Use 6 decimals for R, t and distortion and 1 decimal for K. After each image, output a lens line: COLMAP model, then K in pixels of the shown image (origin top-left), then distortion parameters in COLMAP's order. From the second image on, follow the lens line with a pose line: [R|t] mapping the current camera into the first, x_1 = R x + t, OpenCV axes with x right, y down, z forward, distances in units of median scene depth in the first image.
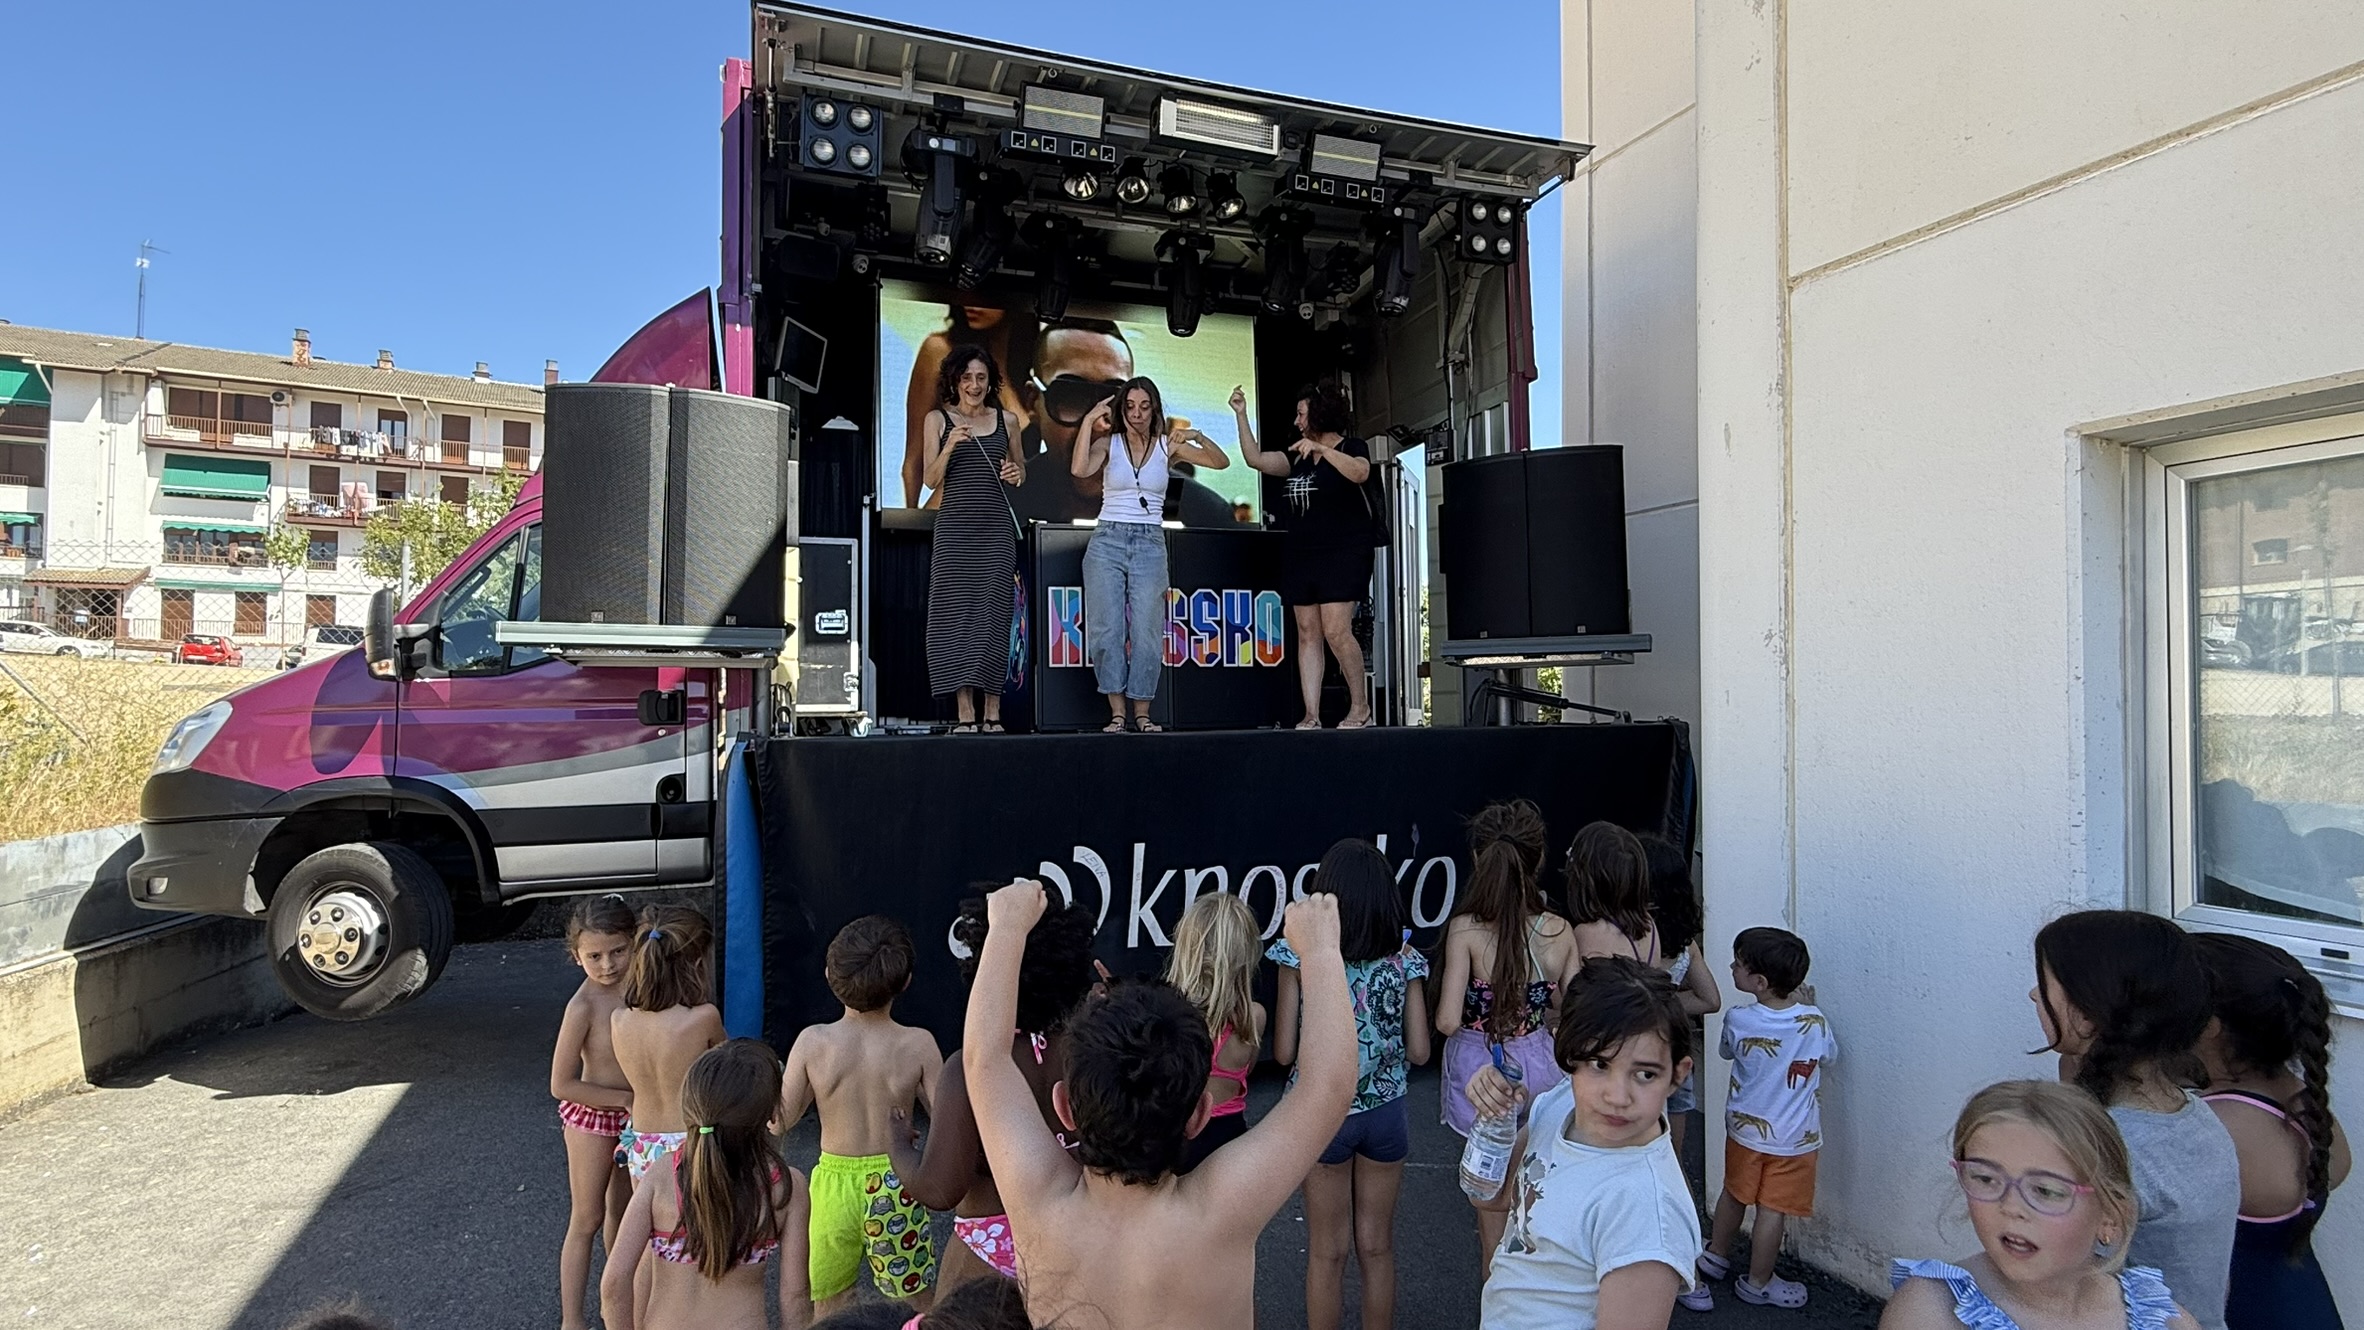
lens RADIAL K [[1160.1, 0, 1189.5], [0, 1160.1, 654.0], [0, 0, 1]] dist [-0.002741, 0.000969]
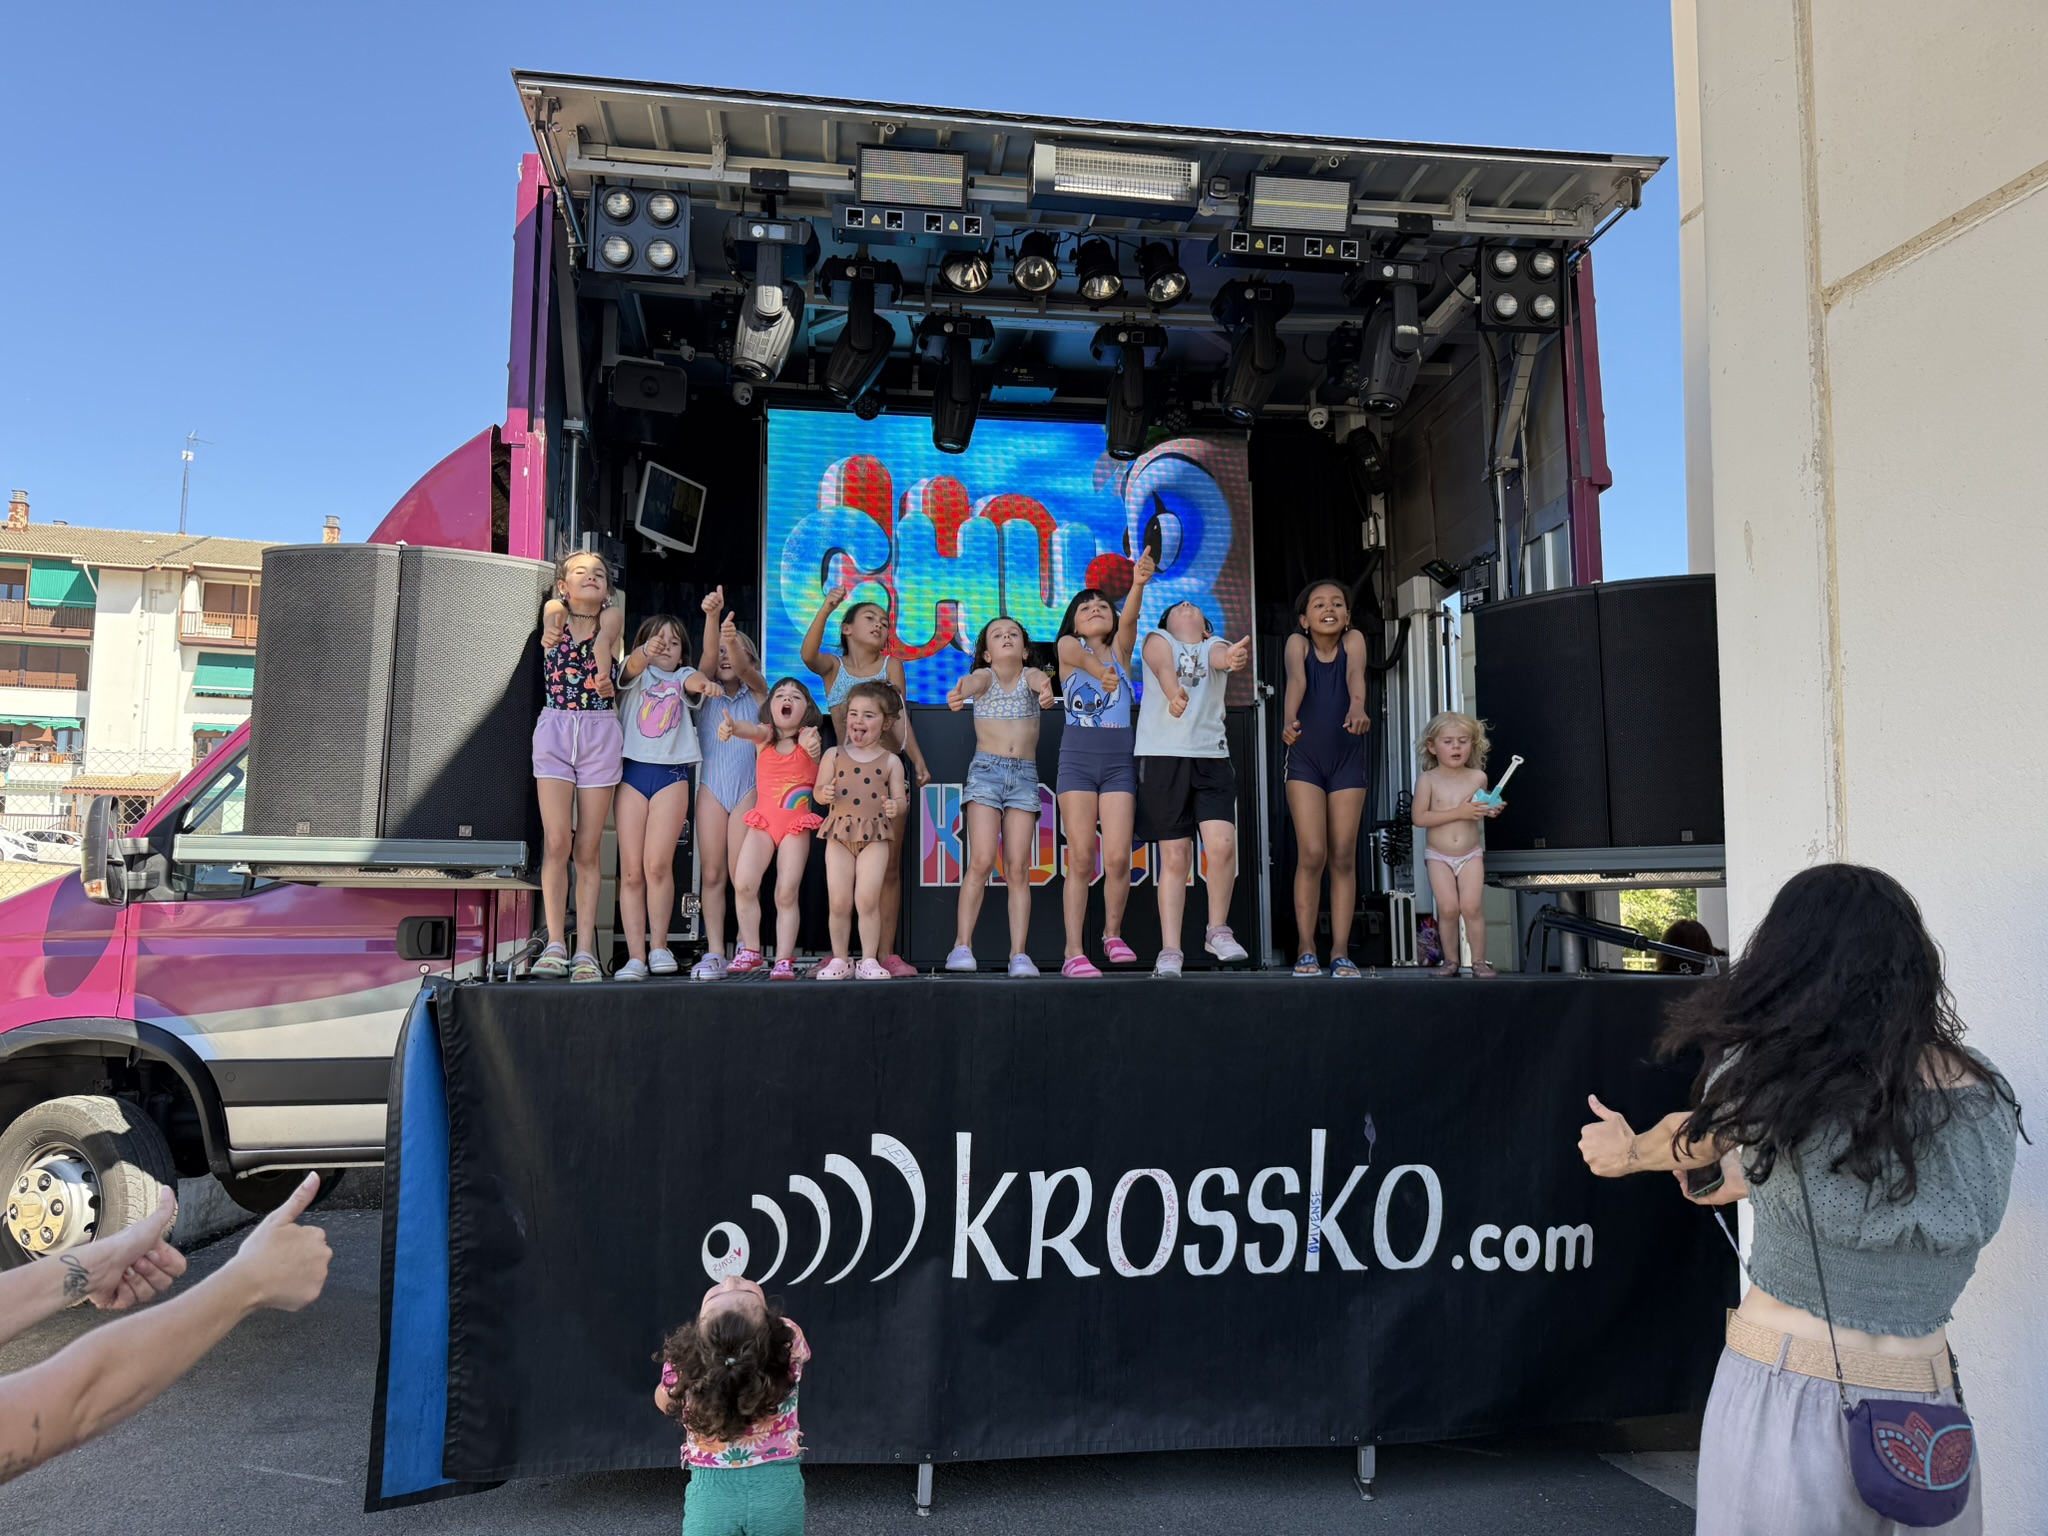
lens RADIAL K [[1417.6, 0, 1022.7], [0, 1417.6, 773.6], [0, 0, 1]] dist [0.014140, -0.021106]
pose [[0.979515, -0.012649, -0.200971, 0.137315], [-0.000052, 0.998009, -0.063069, -0.005249], [0.201369, 0.061787, 0.977565, 0.093399]]
